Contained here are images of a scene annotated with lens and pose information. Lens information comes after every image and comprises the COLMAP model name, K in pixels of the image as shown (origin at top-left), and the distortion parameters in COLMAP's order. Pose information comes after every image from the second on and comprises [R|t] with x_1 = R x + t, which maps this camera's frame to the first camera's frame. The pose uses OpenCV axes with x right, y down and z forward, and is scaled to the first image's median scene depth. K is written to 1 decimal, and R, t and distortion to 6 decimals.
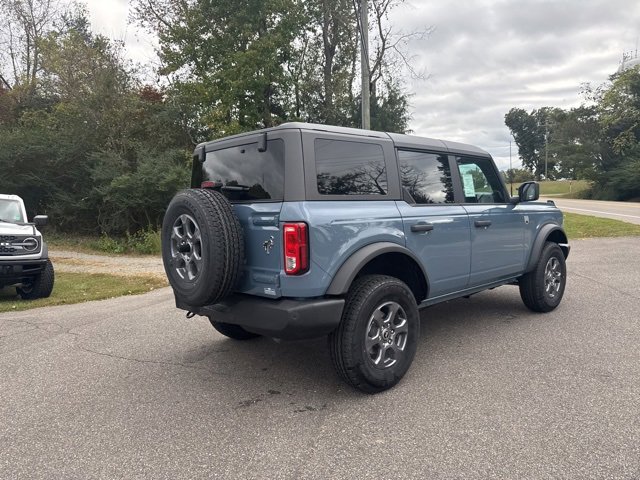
lens RADIAL K [[457.6, 0, 327.5], [0, 457.6, 240.5], [0, 0, 1]] dist [0.044906, -0.063320]
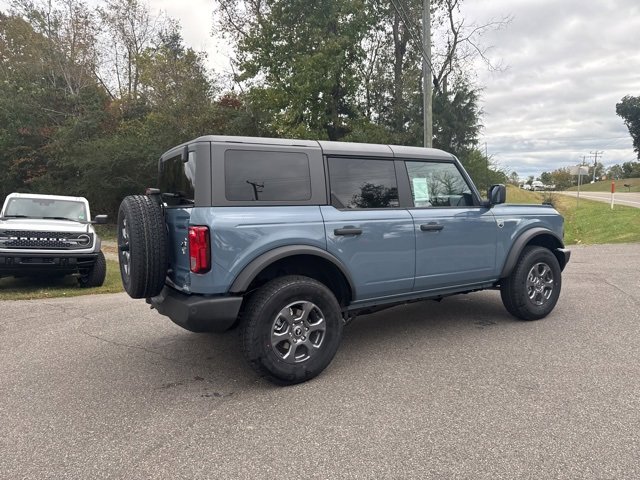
lens RADIAL K [[457.9, 0, 323.0], [0, 457.9, 238.4], [0, 0, 1]] dist [0.048901, -0.070171]
pose [[0.978405, 0.014534, -0.206184, 0.190694], [-0.014573, 0.999893, 0.001329, -0.006699], [0.206181, 0.001704, 0.978512, -0.015036]]
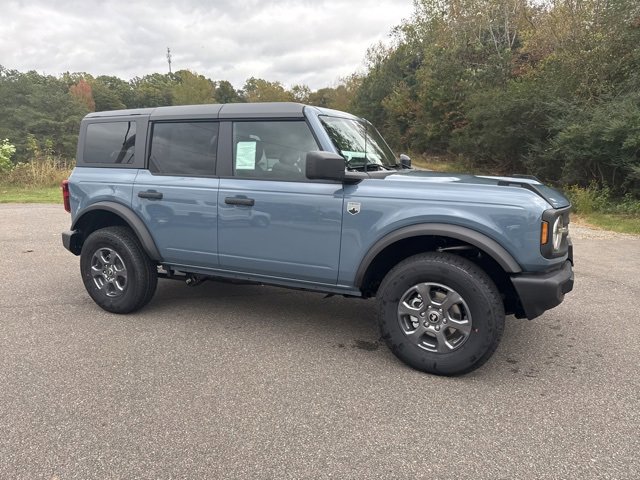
lens RADIAL K [[457.9, 0, 323.0], [0, 457.9, 238.4], [0, 0, 1]] dist [0.048901, -0.070171]
pose [[0.357699, 0.187529, -0.914814, 0.726107], [-0.086084, 0.982080, 0.167659, -0.077026], [0.929861, 0.018779, 0.367432, 0.514916]]
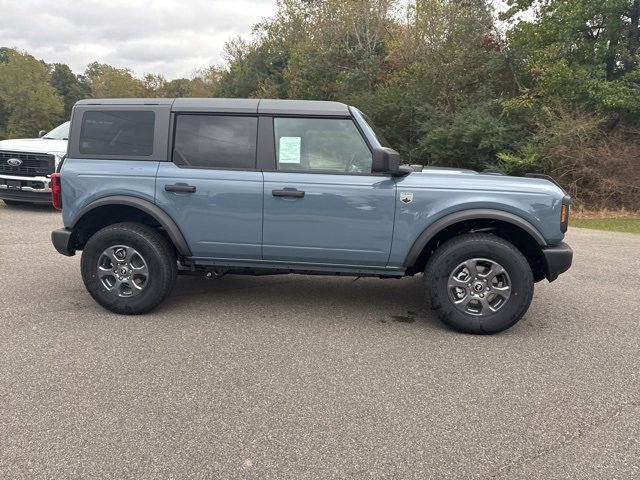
lens RADIAL K [[457.9, 0, 323.0], [0, 457.9, 238.4], [0, 0, 1]] dist [0.048901, -0.070171]
pose [[0.625537, 0.175018, -0.760311, 0.657772], [-0.096211, 0.984380, 0.147441, -0.054669], [0.774240, -0.019079, 0.632605, 0.302529]]
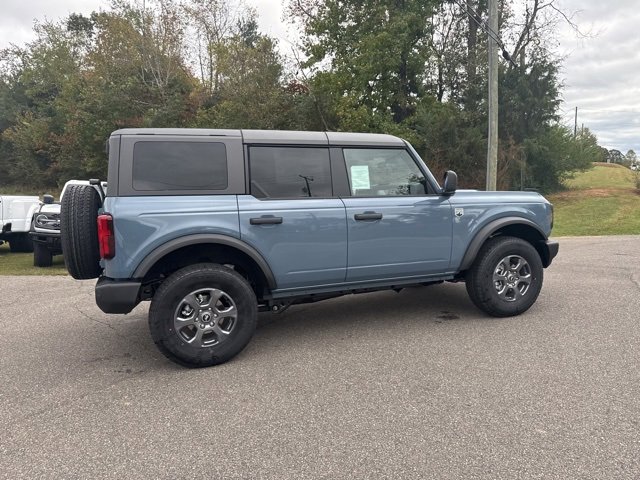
lens RADIAL K [[457.9, 0, 323.0], [0, 457.9, 238.4], [0, 0, 1]] dist [0.048901, -0.070171]
pose [[0.918446, 0.039621, -0.393557, 0.386929], [-0.024769, 0.998779, 0.042749, -0.018698], [0.394770, -0.029515, 0.918306, 0.047749]]
